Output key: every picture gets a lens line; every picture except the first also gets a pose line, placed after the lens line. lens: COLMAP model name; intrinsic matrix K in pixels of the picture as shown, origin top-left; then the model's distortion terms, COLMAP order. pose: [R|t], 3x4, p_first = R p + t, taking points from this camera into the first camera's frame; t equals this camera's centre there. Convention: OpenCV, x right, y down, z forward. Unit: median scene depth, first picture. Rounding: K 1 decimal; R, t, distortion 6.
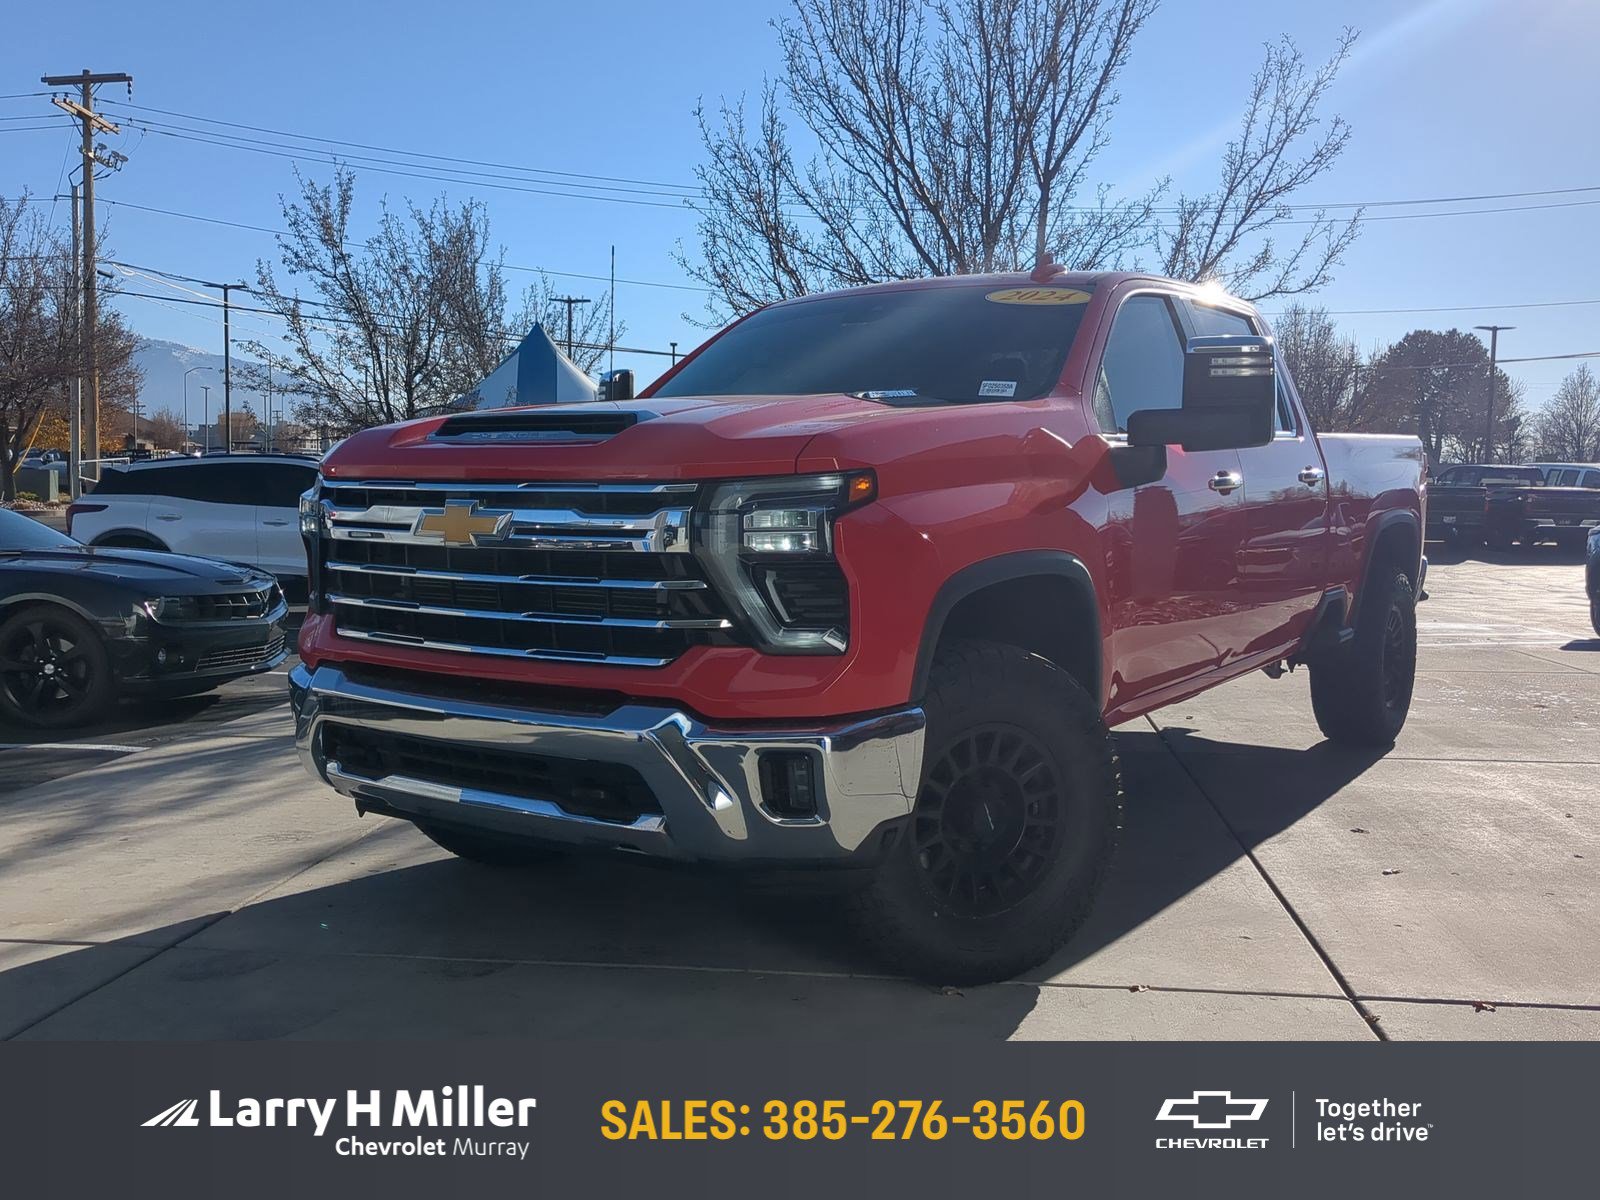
lens RADIAL K [[1420.7, 0, 809.2], [0, 1420.7, 603.1], [0, 0, 1]] dist [0.015801, 0.007473]
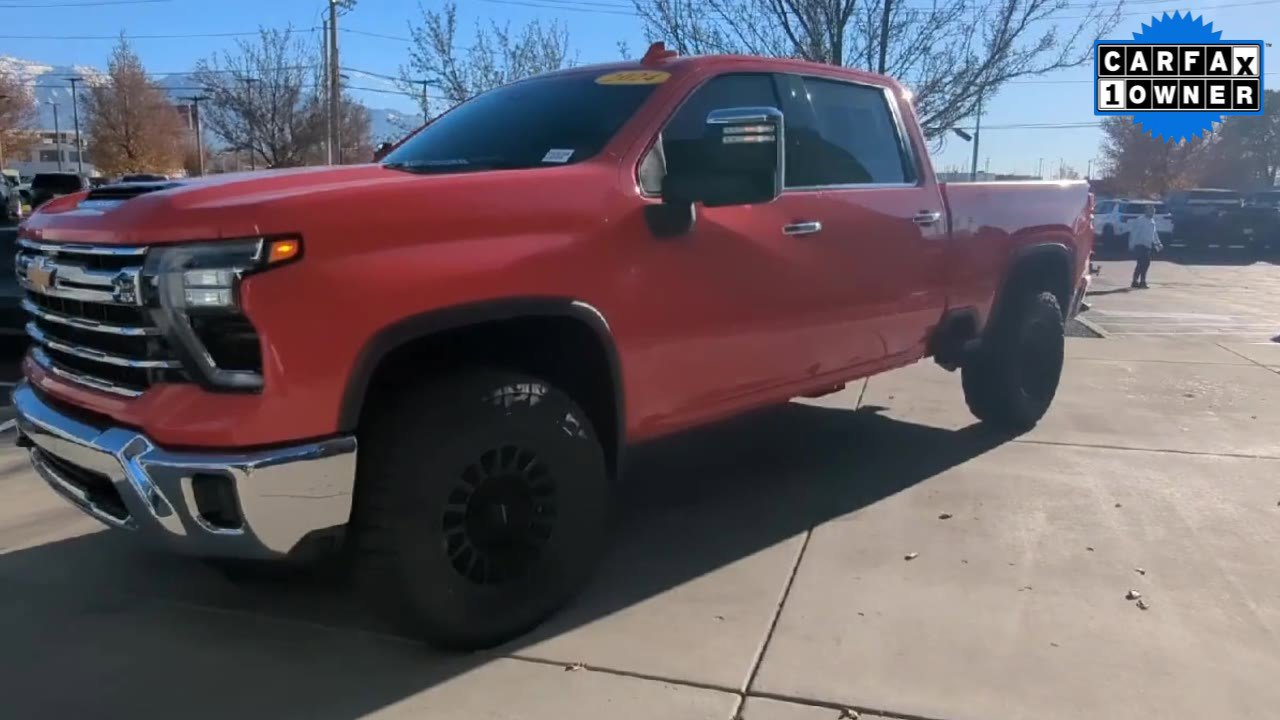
lens RADIAL K [[933.3, 0, 632.5], [0, 933.3, 351.0], [0, 0, 1]] dist [0.005102, 0.003472]
pose [[0.985623, 0.021494, -0.167588, 0.191374], [-0.009714, 0.997443, 0.070797, -0.023786], [0.168681, -0.068151, 0.983312, 0.123190]]
